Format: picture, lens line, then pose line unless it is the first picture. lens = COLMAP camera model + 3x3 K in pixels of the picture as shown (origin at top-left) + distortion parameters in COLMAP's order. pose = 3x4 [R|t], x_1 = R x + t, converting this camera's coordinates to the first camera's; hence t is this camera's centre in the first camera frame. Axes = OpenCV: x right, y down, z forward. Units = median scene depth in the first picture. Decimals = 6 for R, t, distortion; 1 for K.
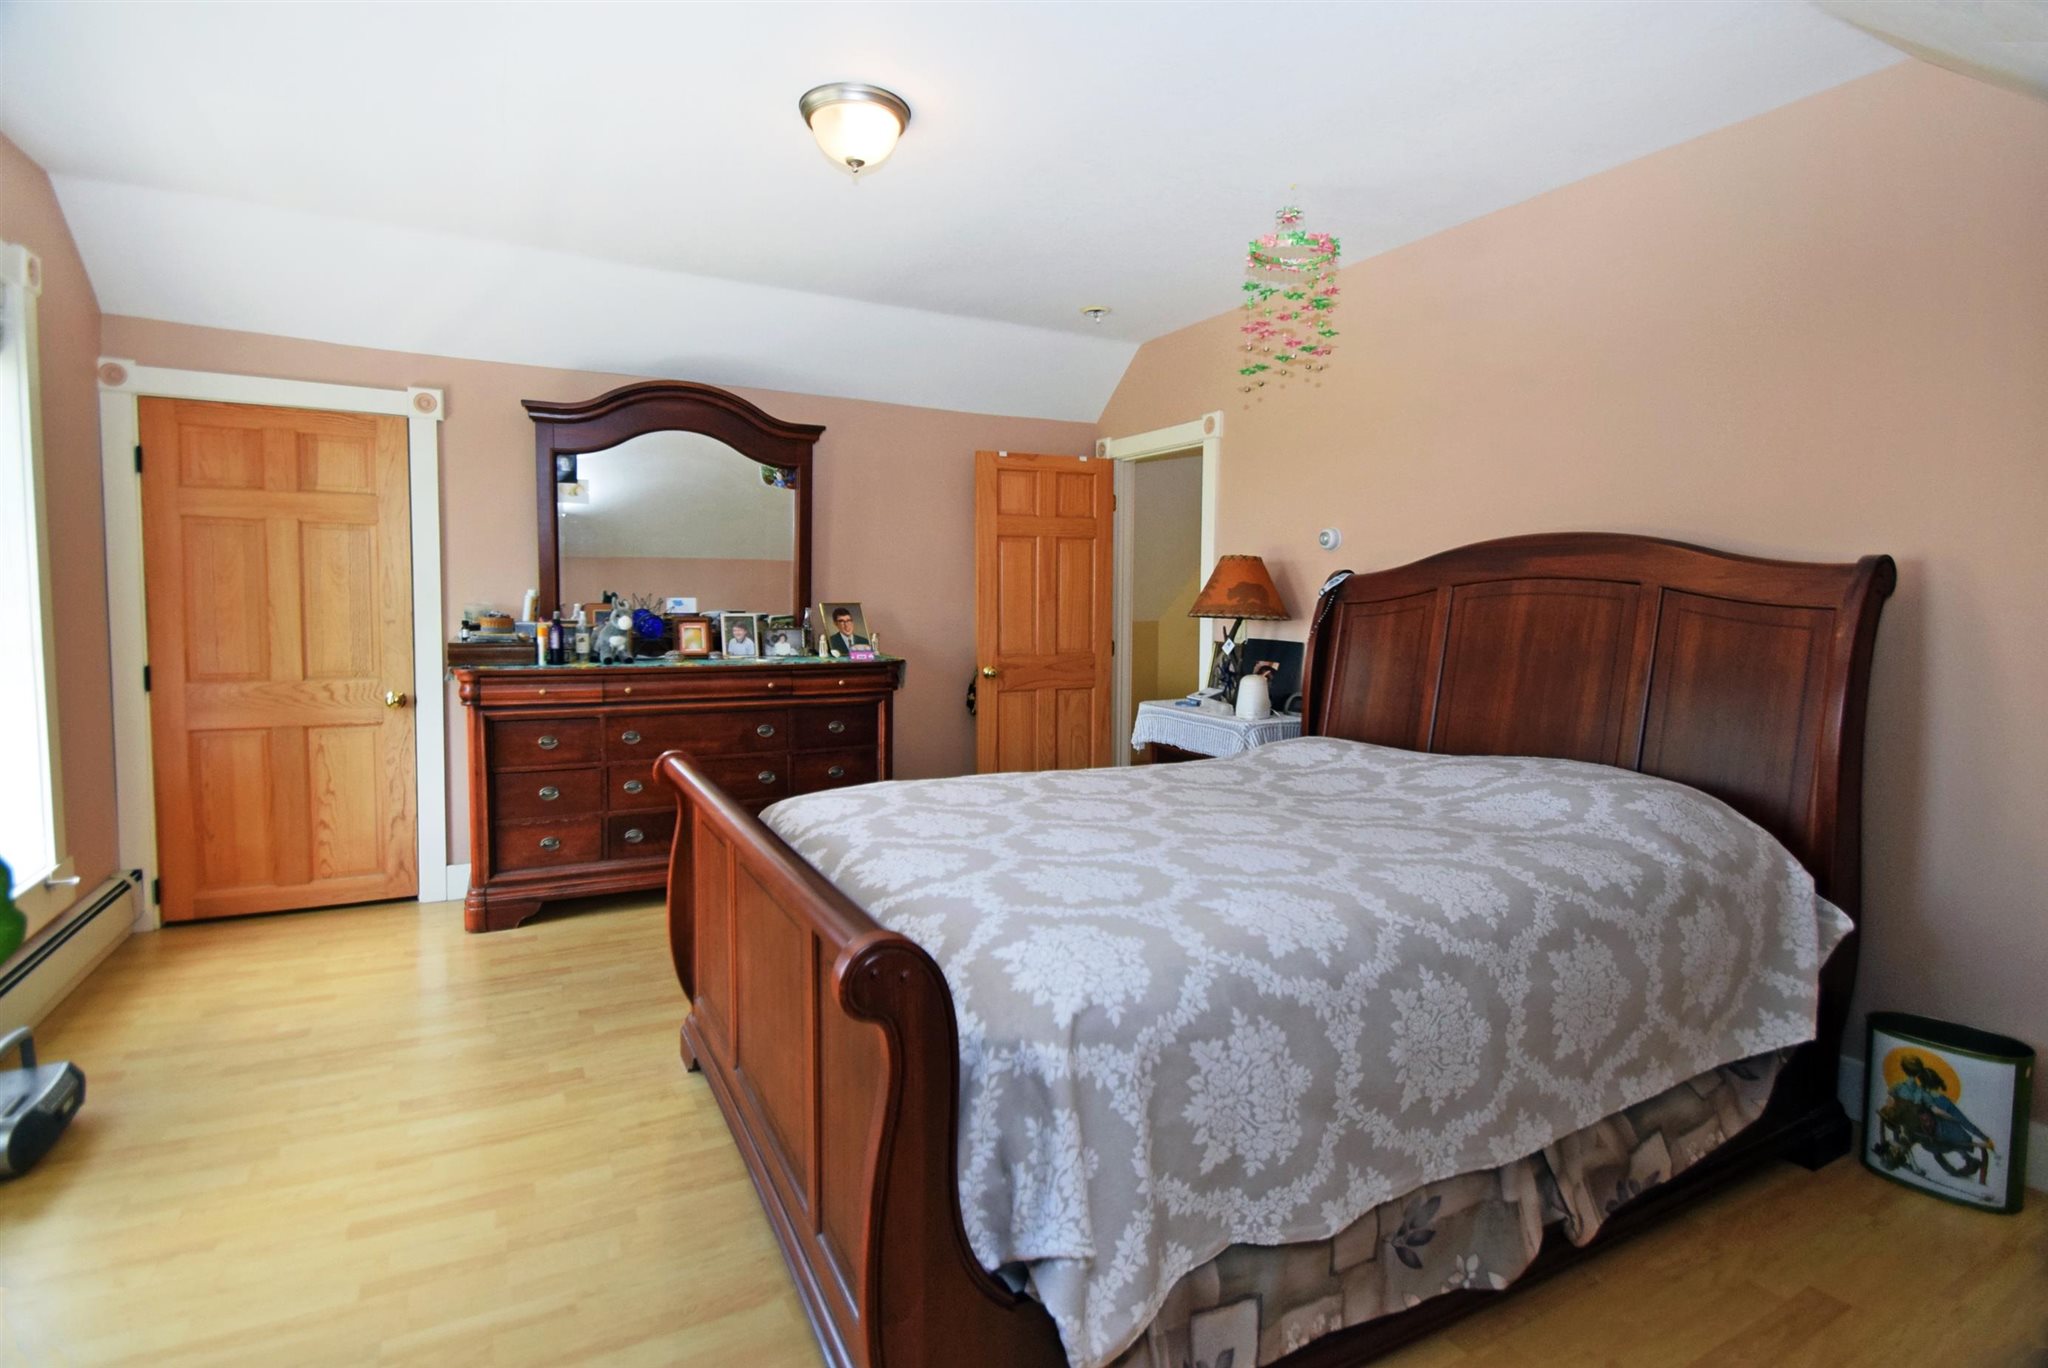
lens RADIAL K [[988.1, 0, 968.5], [0, 988.1, 659.5], [0, 0, 1]] dist [-0.001053, -0.001119]
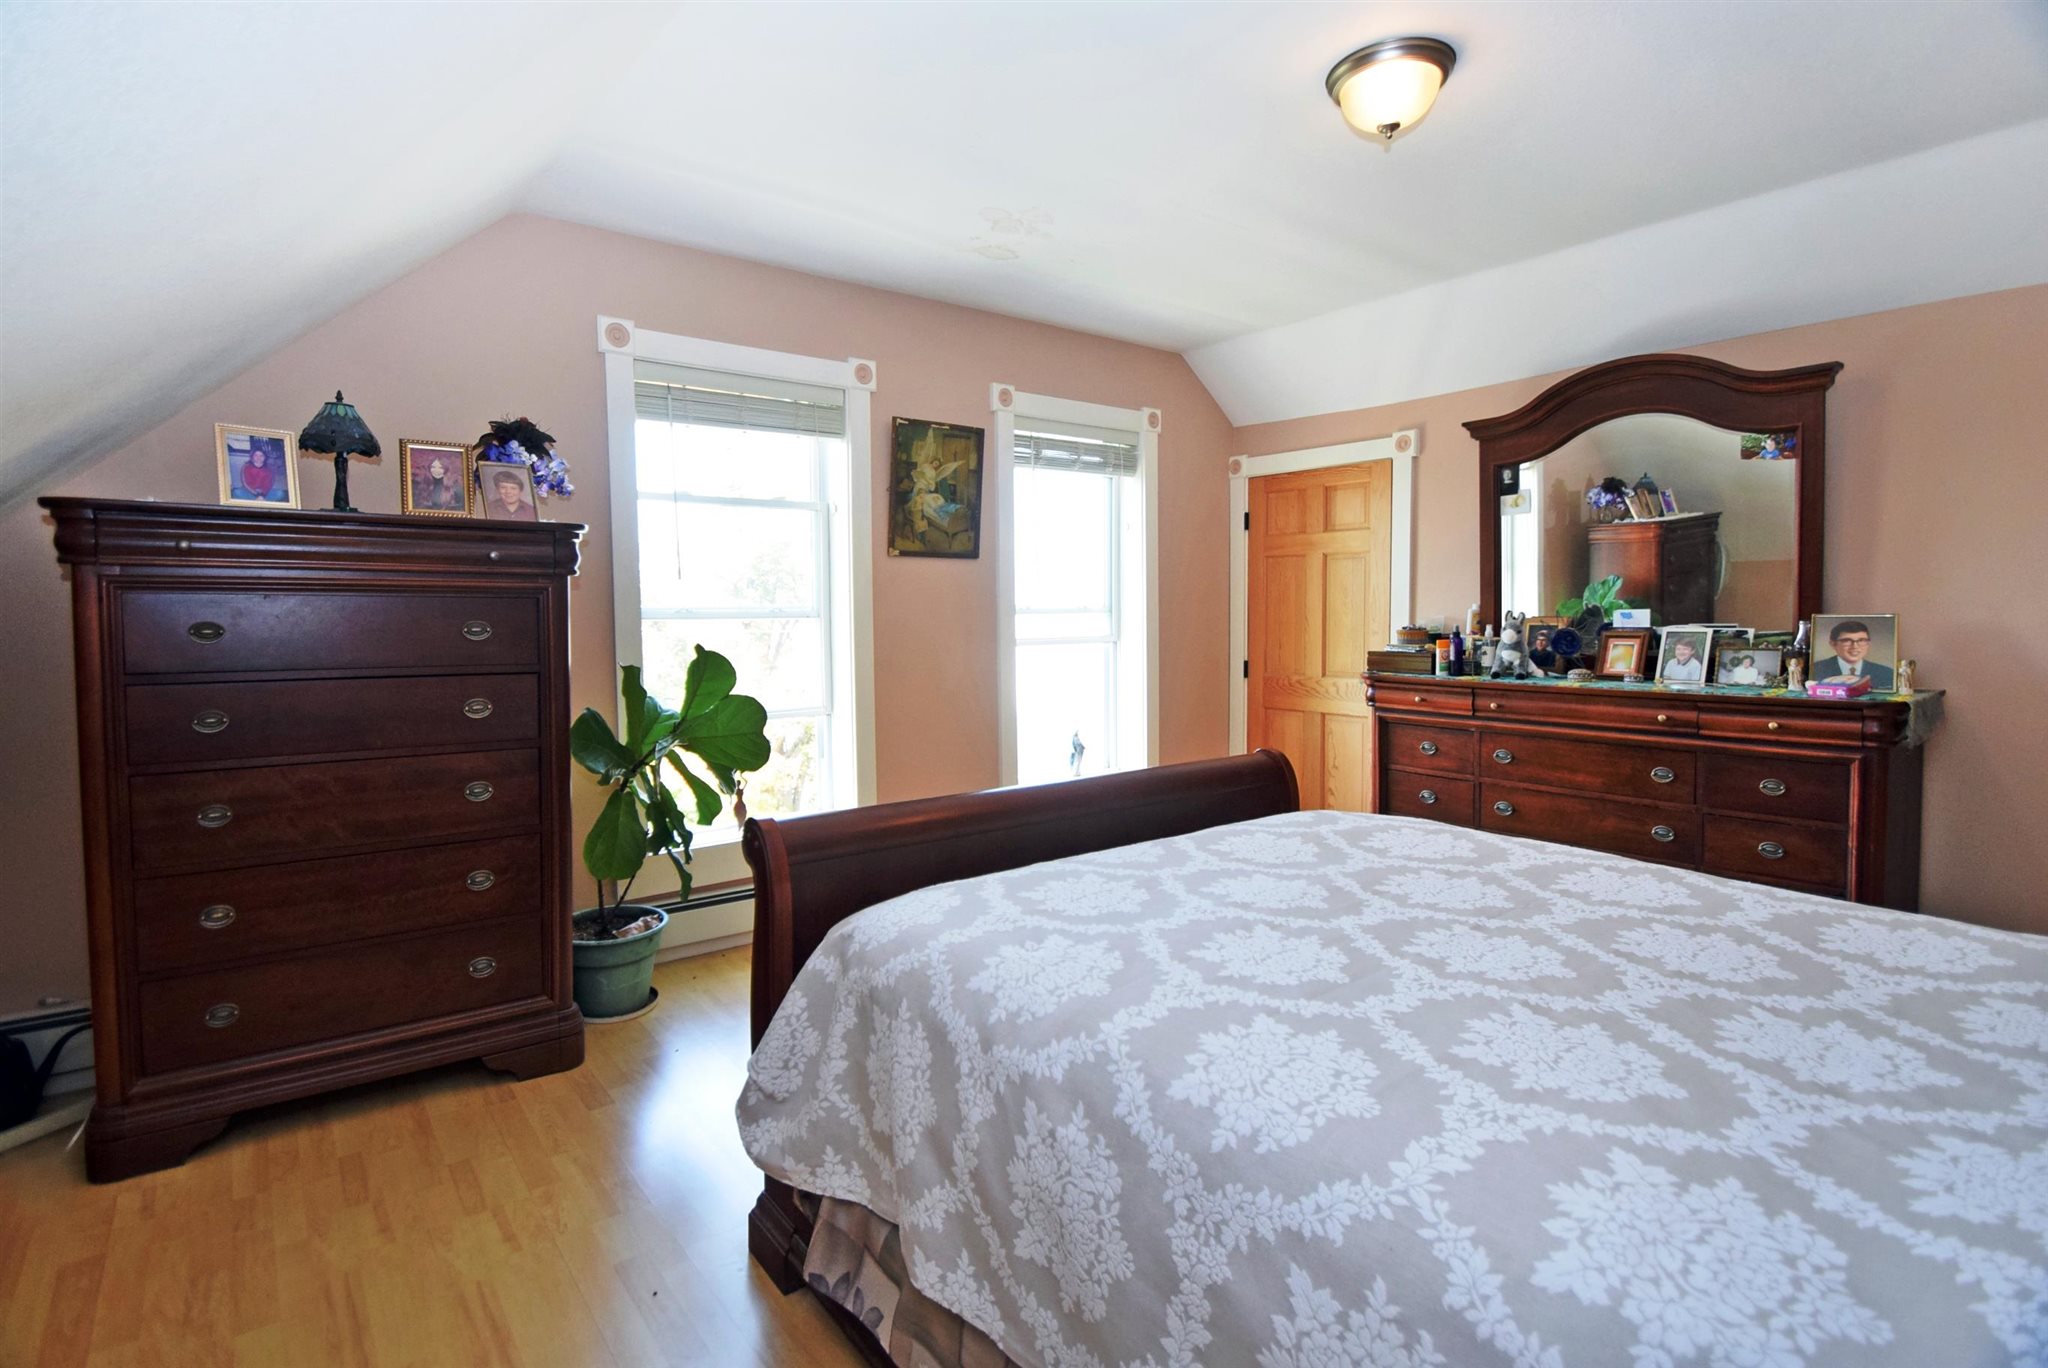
lens RADIAL K [[988.1, 0, 1020.6], [0, 988.1, 670.9], [0, 0, 1]] dist [-0.001053, -0.001119]
pose [[0.188409, 0.046865, -0.980972, 0.512765], [-0.054706, 0.997811, 0.037162, -0.013707], [0.980566, 0.046664, 0.190560, 0.360381]]
